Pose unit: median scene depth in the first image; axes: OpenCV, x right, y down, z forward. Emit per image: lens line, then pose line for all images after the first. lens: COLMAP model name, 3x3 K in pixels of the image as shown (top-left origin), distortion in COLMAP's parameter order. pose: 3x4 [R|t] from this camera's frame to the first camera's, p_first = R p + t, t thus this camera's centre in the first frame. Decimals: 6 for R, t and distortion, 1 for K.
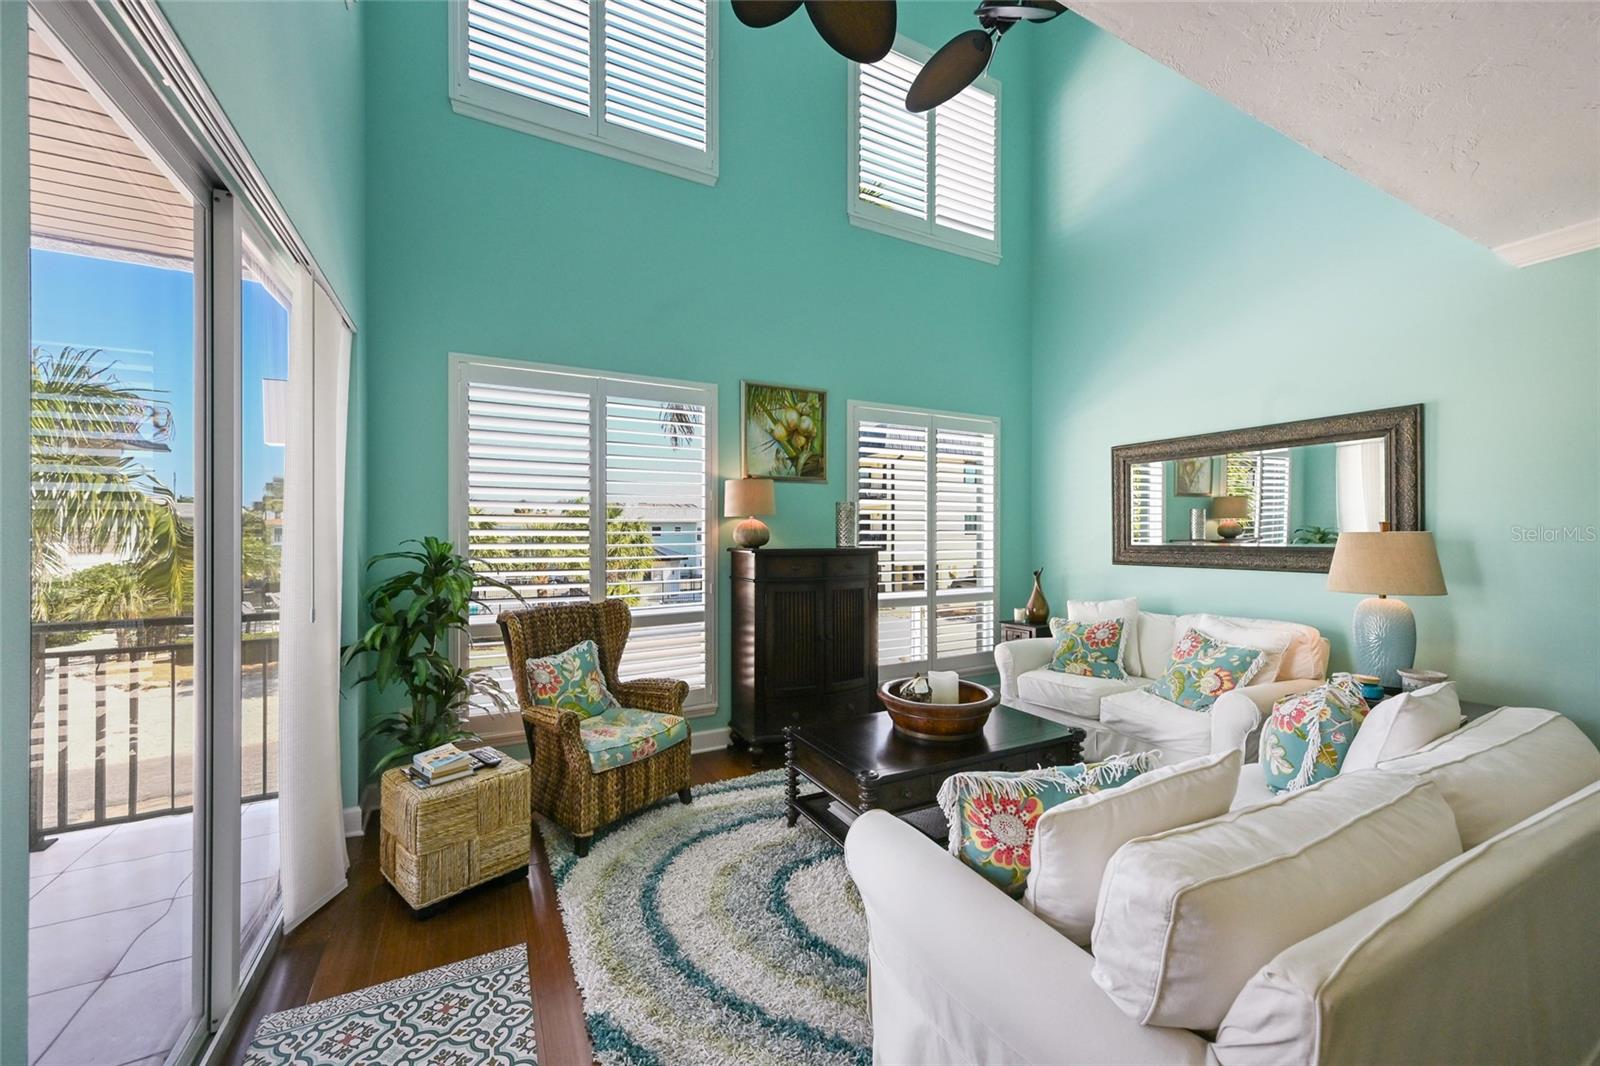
lens RADIAL K [[586.6, 0, 790.8], [0, 586.6, 537.8], [0, 0, 1]] dist [-0.000952, 0.000163]
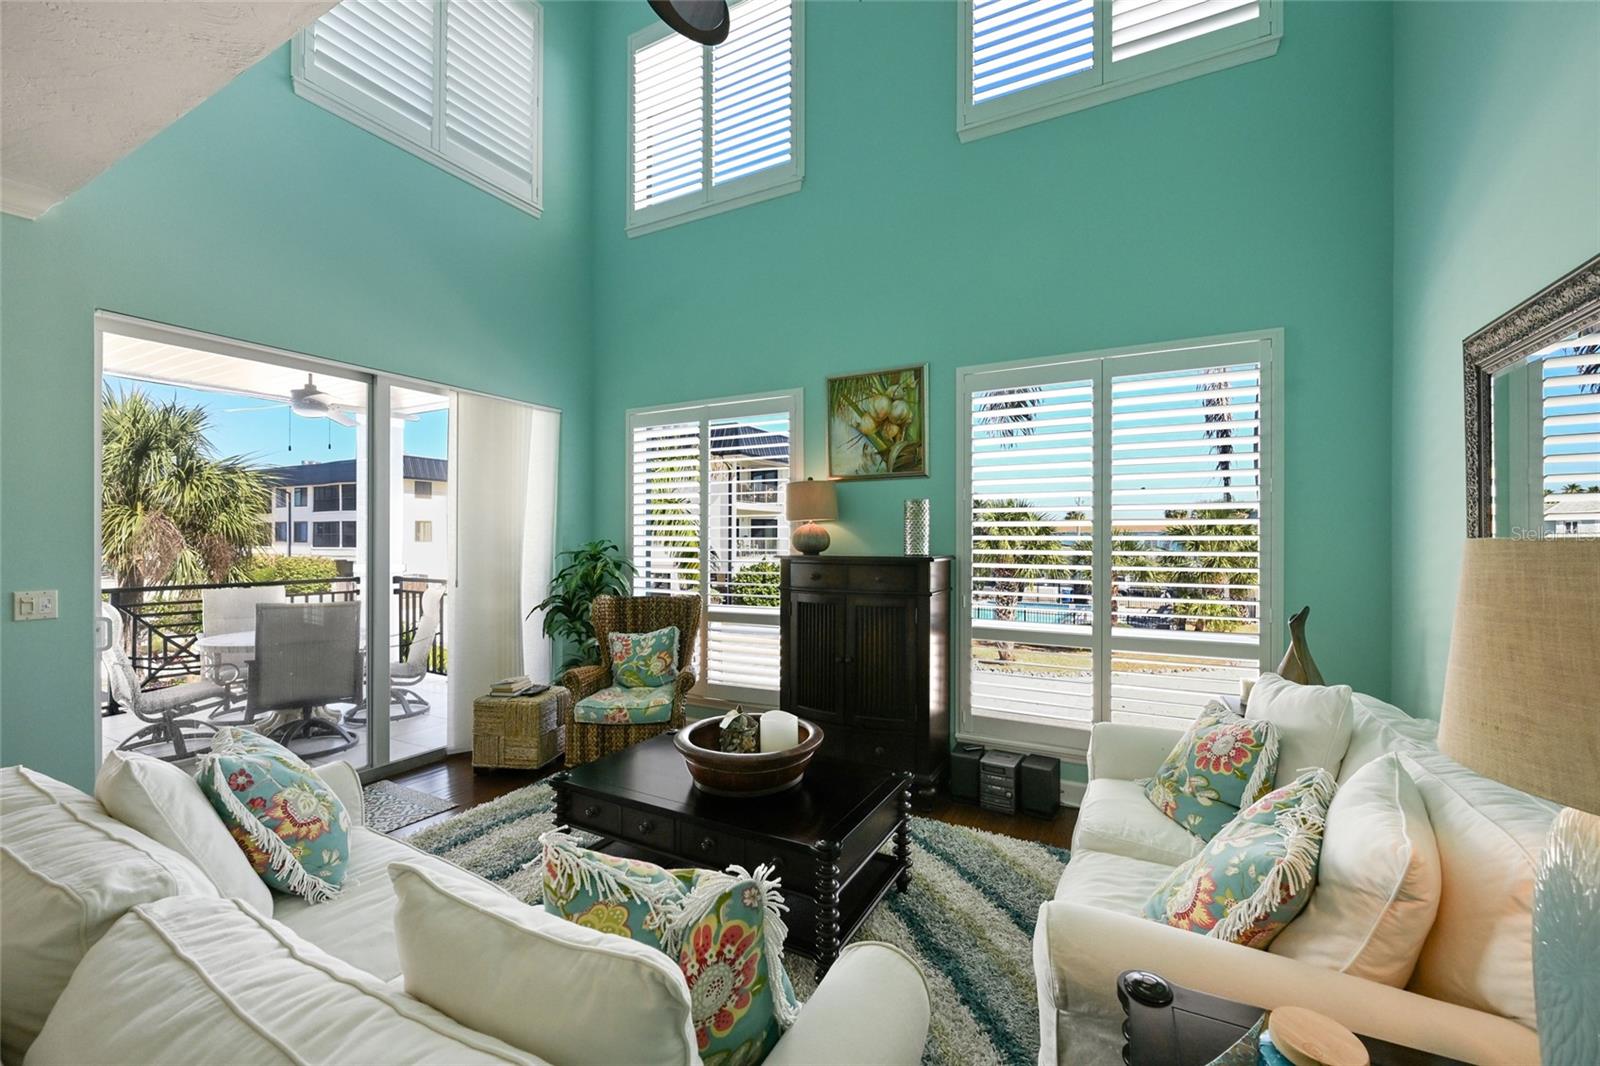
lens RADIAL K [[642.7, 0, 807.2], [0, 642.7, 532.9], [0, 0, 1]] dist [-0.003003, -0.000098]
pose [[0.567230, -0.002562, -0.823555, 0.719826], [-0.009979, 0.999900, -0.009984, -0.006145], [0.823499, 0.013882, 0.567148, 0.371954]]
